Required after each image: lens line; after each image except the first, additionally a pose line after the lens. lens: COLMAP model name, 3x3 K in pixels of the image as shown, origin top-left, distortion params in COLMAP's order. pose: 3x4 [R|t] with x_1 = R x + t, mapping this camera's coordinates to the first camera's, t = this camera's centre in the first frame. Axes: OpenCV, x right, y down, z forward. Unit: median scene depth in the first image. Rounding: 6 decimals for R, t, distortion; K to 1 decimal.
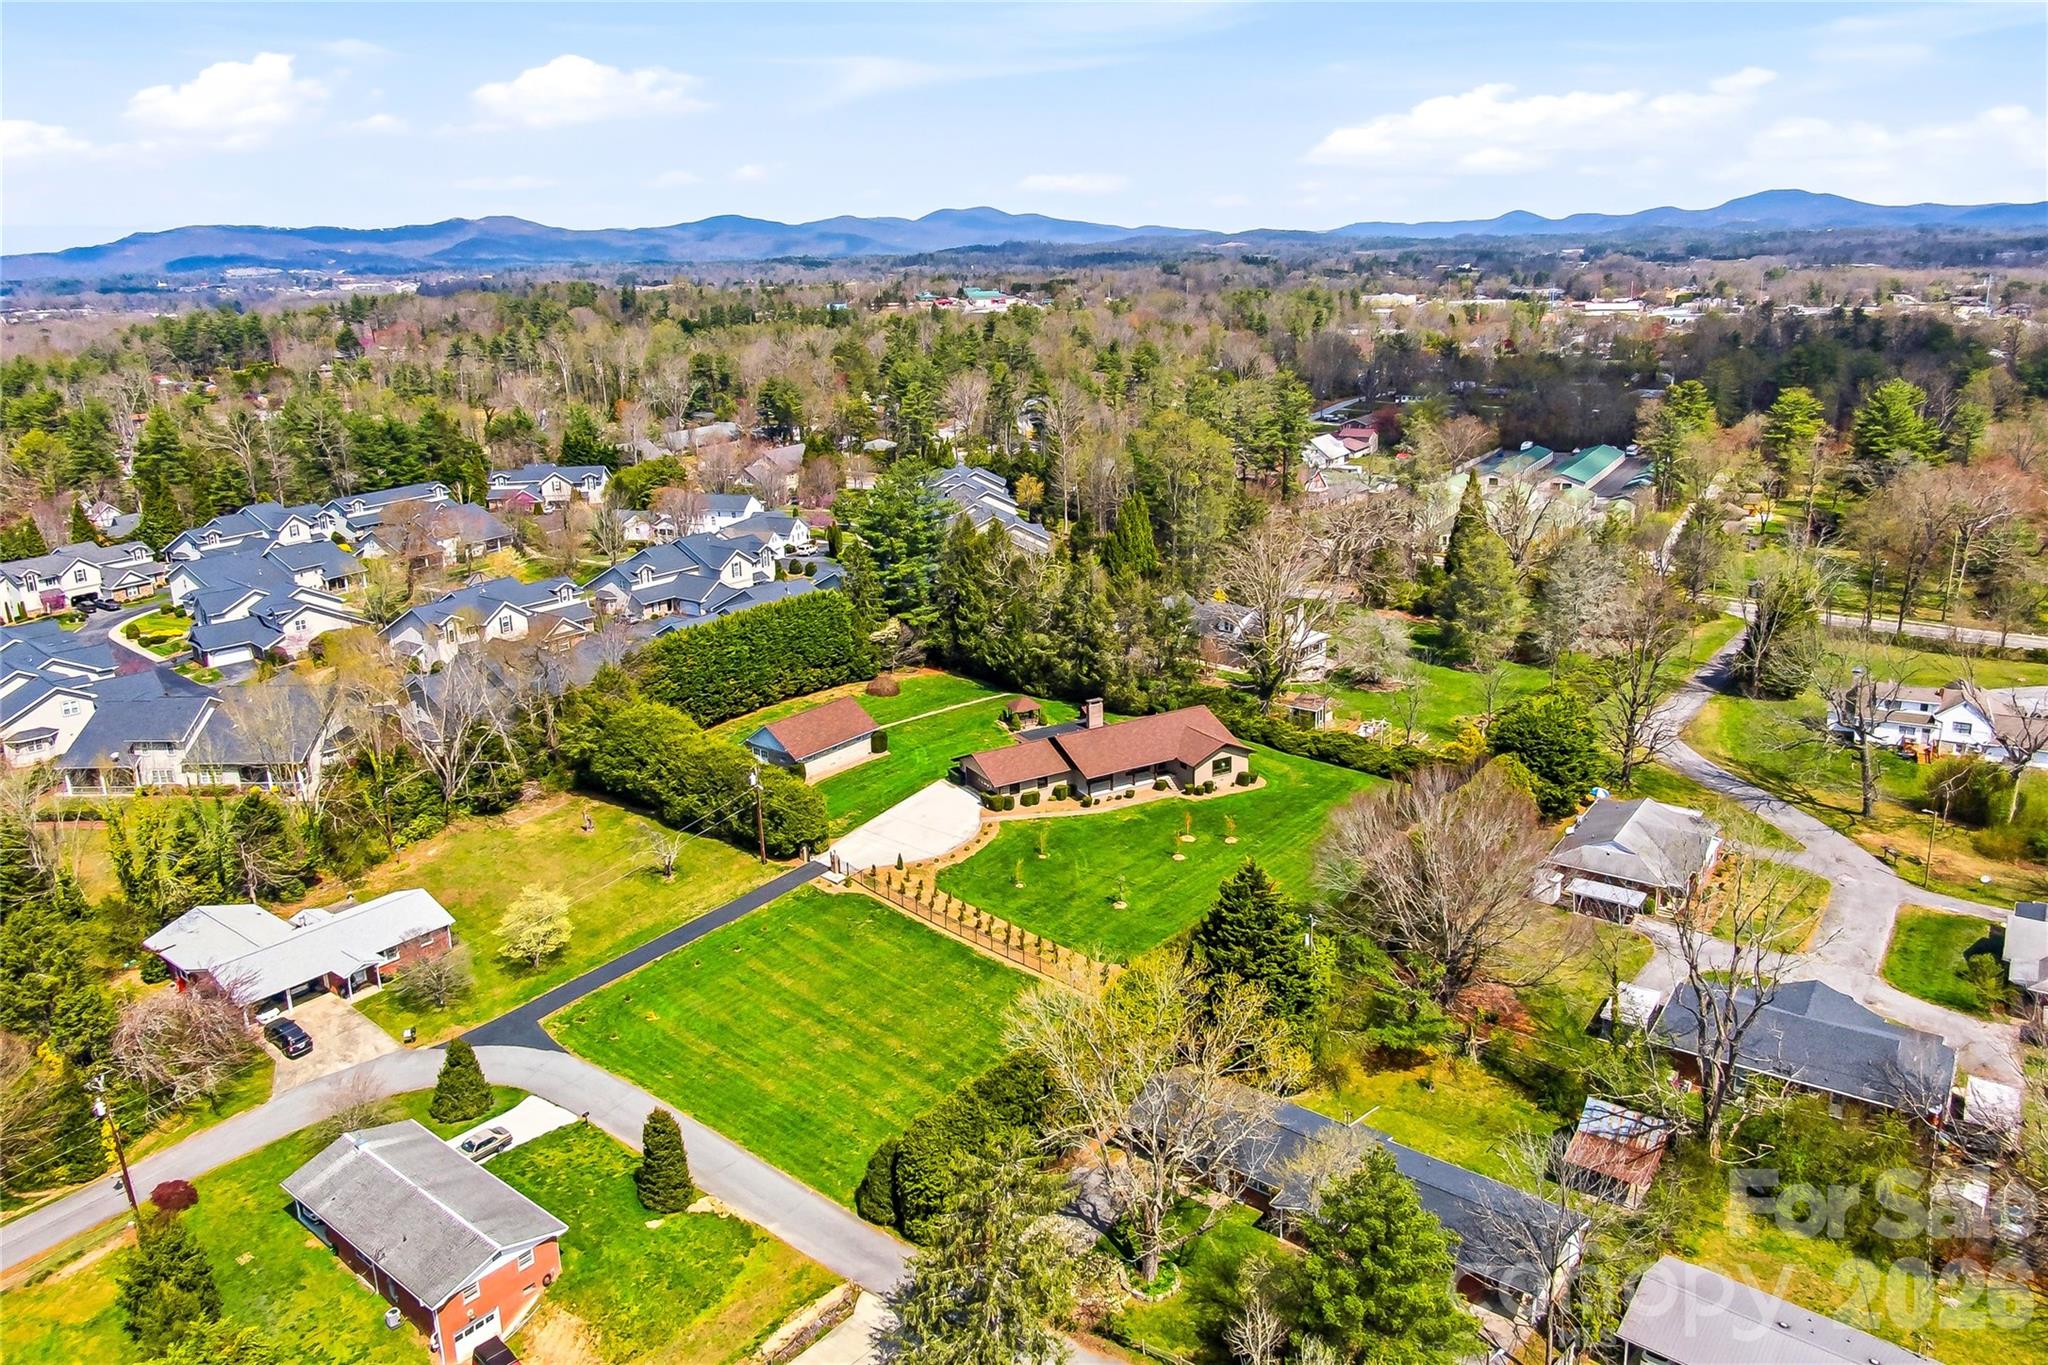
lens RADIAL K [[1262.5, 0, 1024.0], [0, 1262.5, 682.5], [0, 0, 1]] dist [0.004644, -0.000195]
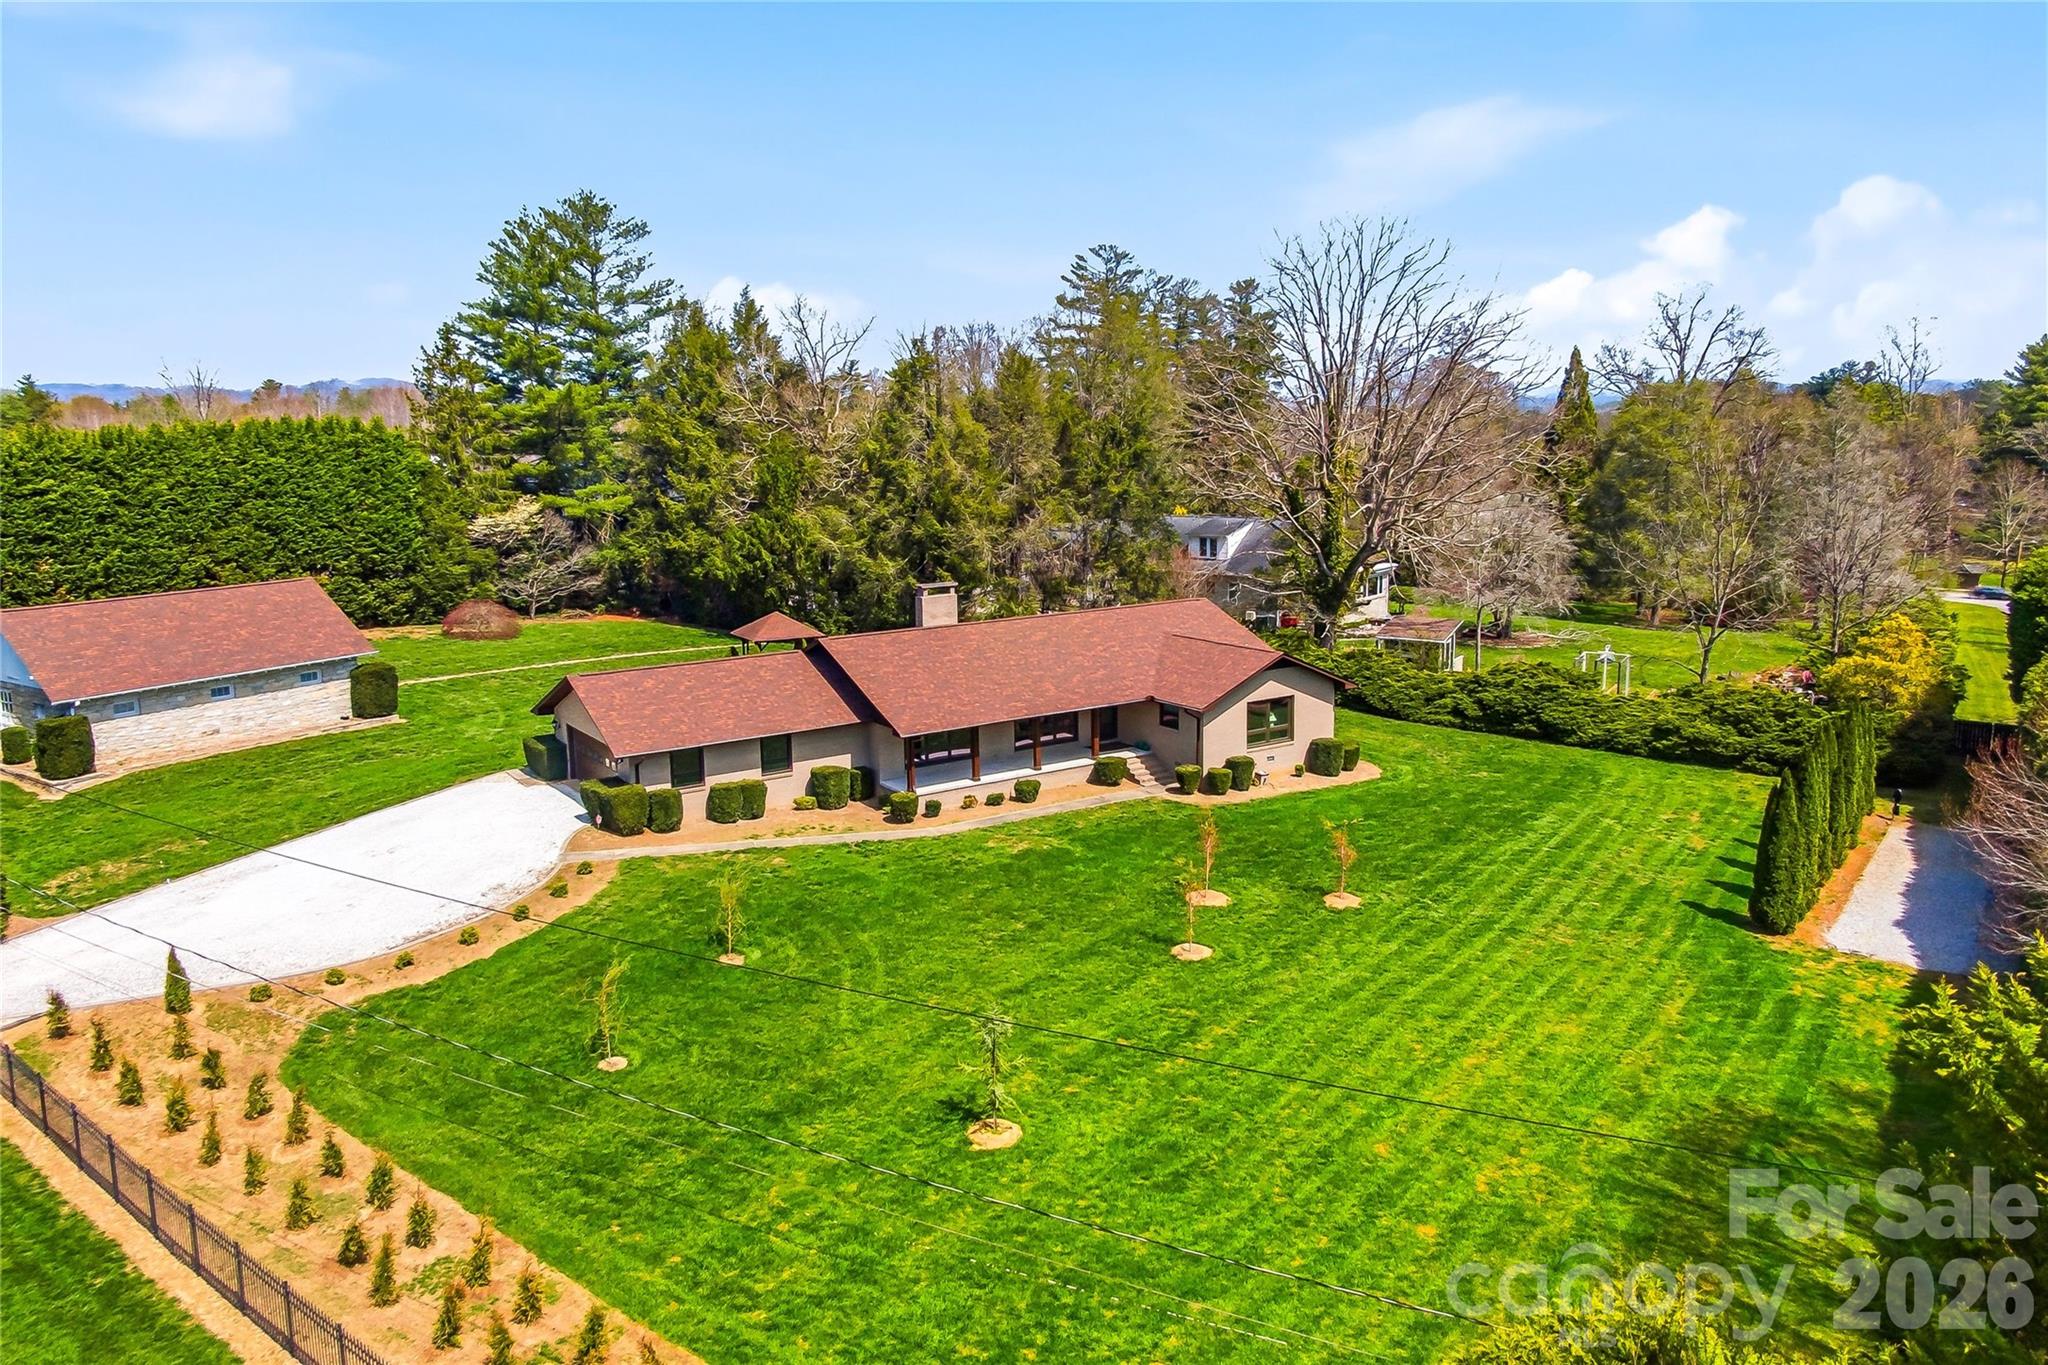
lens RADIAL K [[1185.8, 0, 1024.0], [0, 1185.8, 682.5], [0, 0, 1]] dist [0.020440, -0.000725]
pose [[0.996320, 0.000323, 0.085715, 0.053954], [0.013074, 0.987719, -0.155691, 0.109438], [-0.084712, 0.156238, 0.984080, 0.659811]]
